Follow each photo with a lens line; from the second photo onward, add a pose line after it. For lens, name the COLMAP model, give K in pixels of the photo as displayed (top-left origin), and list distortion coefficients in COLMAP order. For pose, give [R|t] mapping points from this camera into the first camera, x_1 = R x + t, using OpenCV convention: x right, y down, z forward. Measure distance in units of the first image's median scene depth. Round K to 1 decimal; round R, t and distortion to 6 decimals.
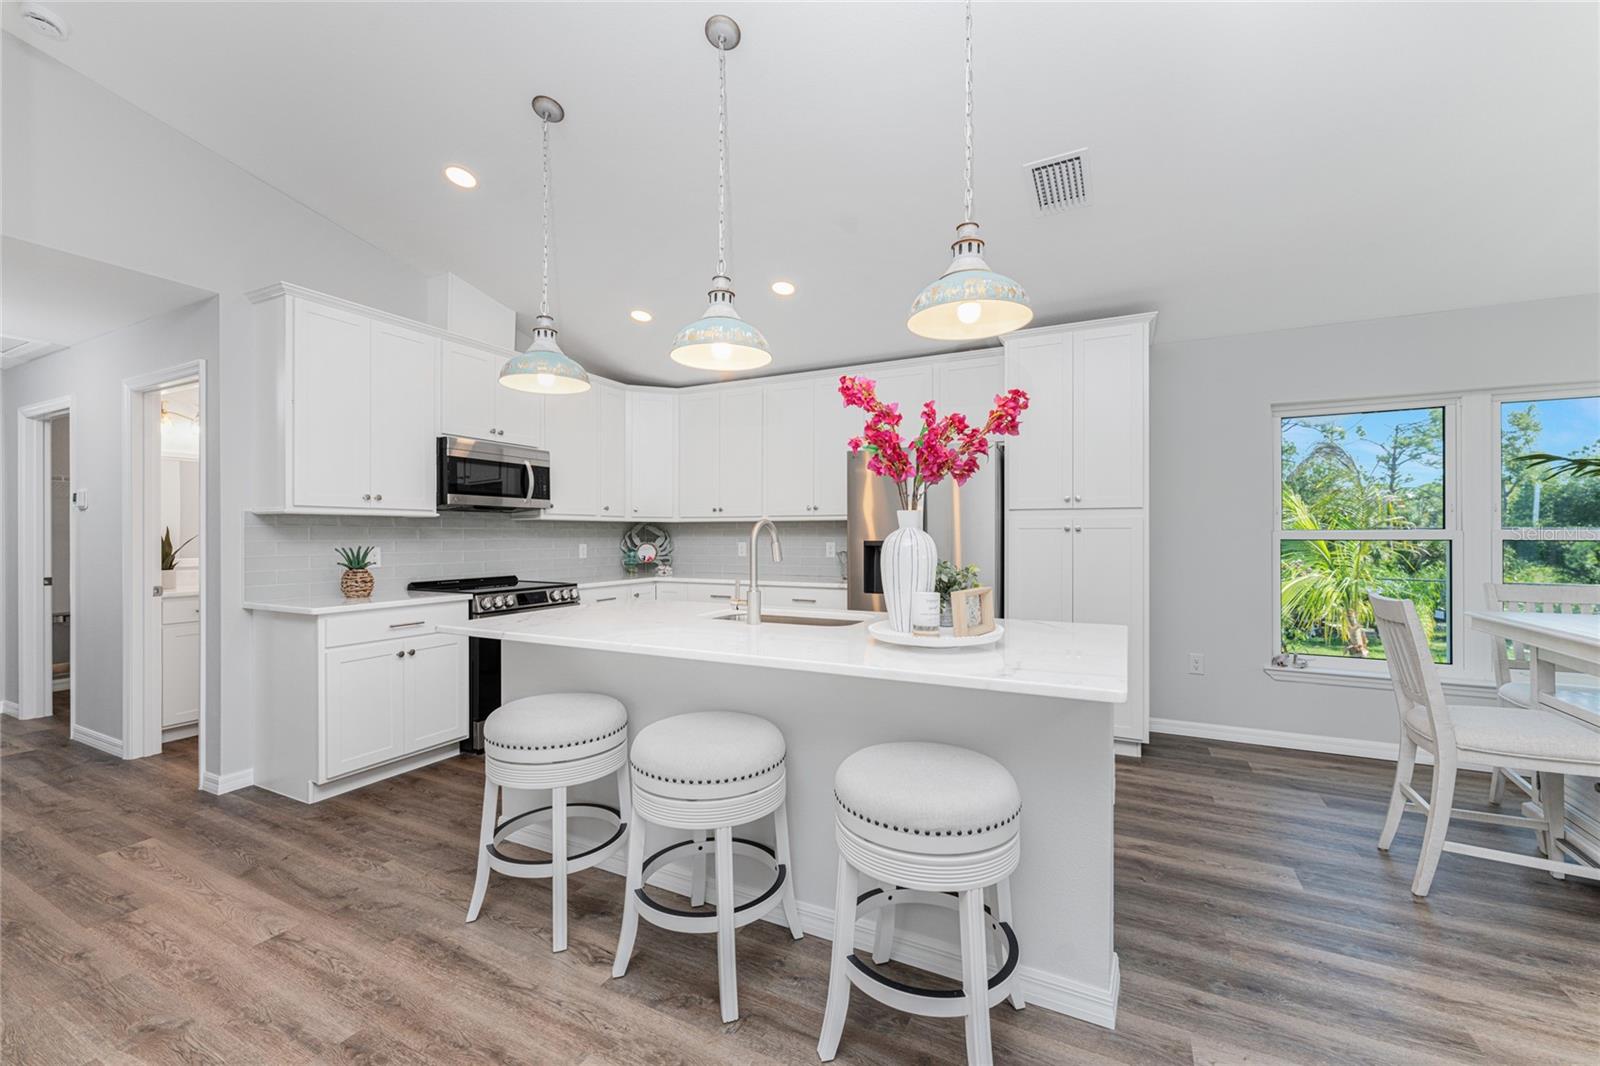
lens RADIAL K [[640.1, 0, 800.0], [0, 640.1, 533.0], [0, 0, 1]] dist [0.000479, -0.000461]
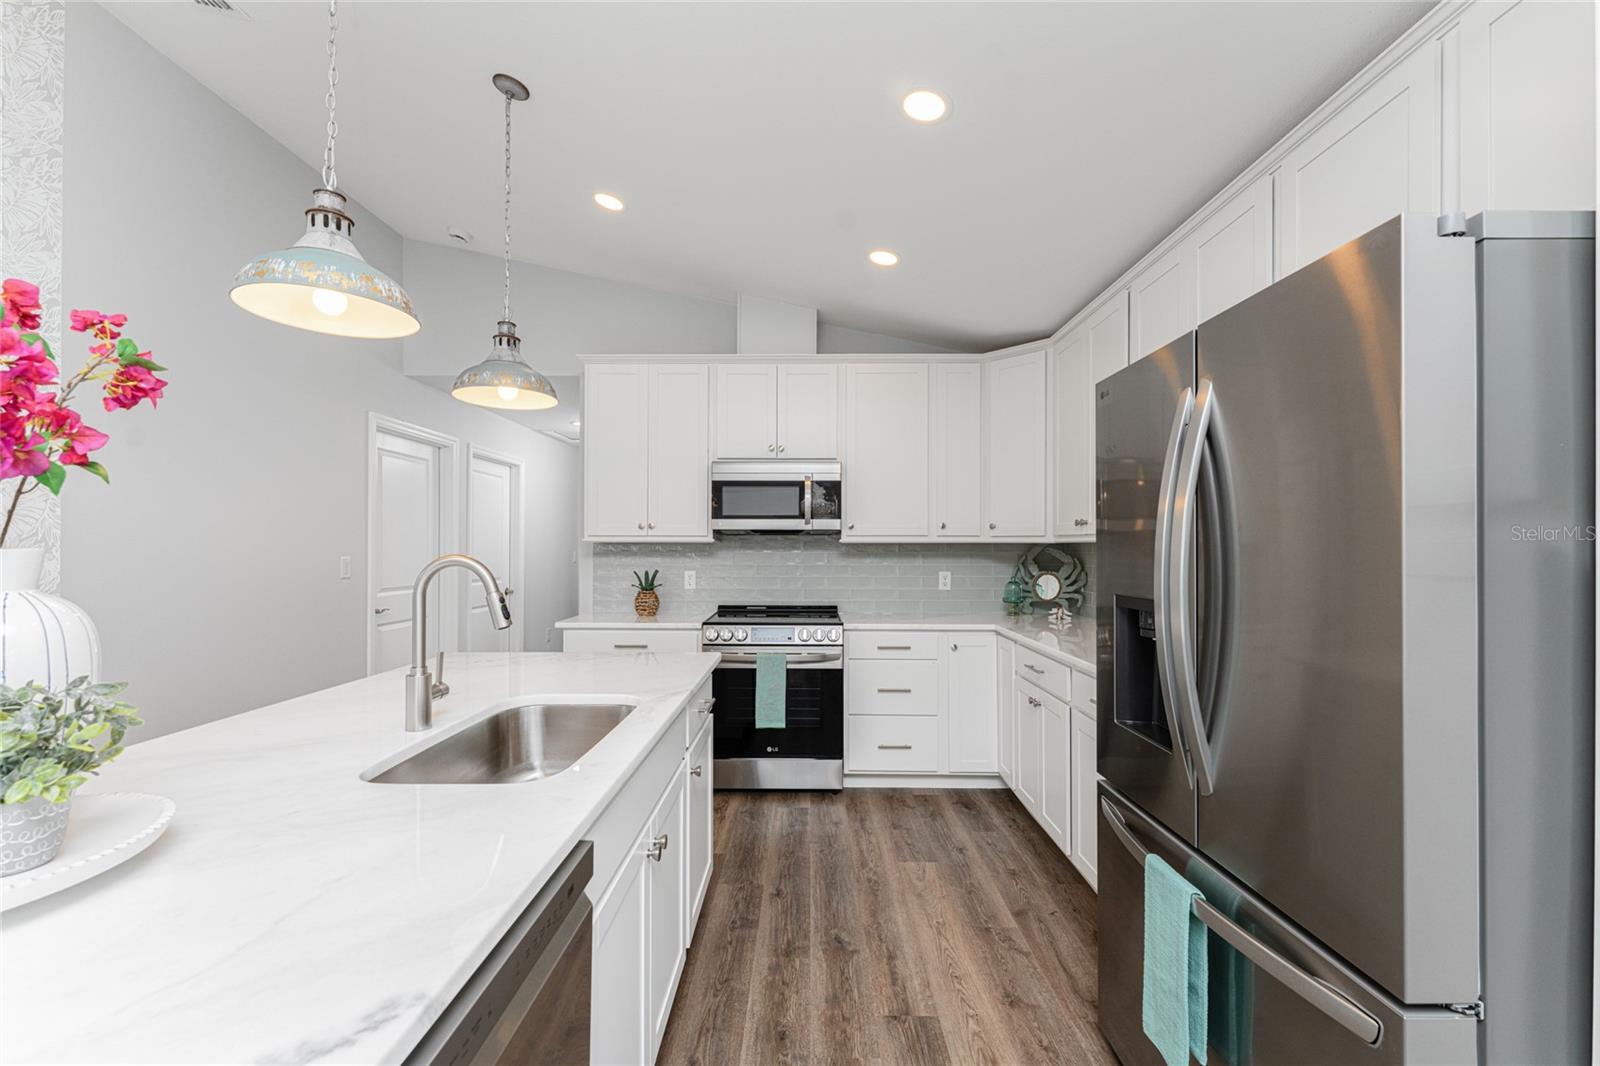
lens RADIAL K [[649.4, 0, 798.9], [0, 649.4, 542.4], [0, 0, 1]] dist [0.001060, -0.000133]
pose [[0.438197, -0.003848, -0.898871, 0.449336], [-0.001366, 0.999987, -0.004947, -0.022362], [0.898878, 0.003396, 0.438186, 0.739141]]
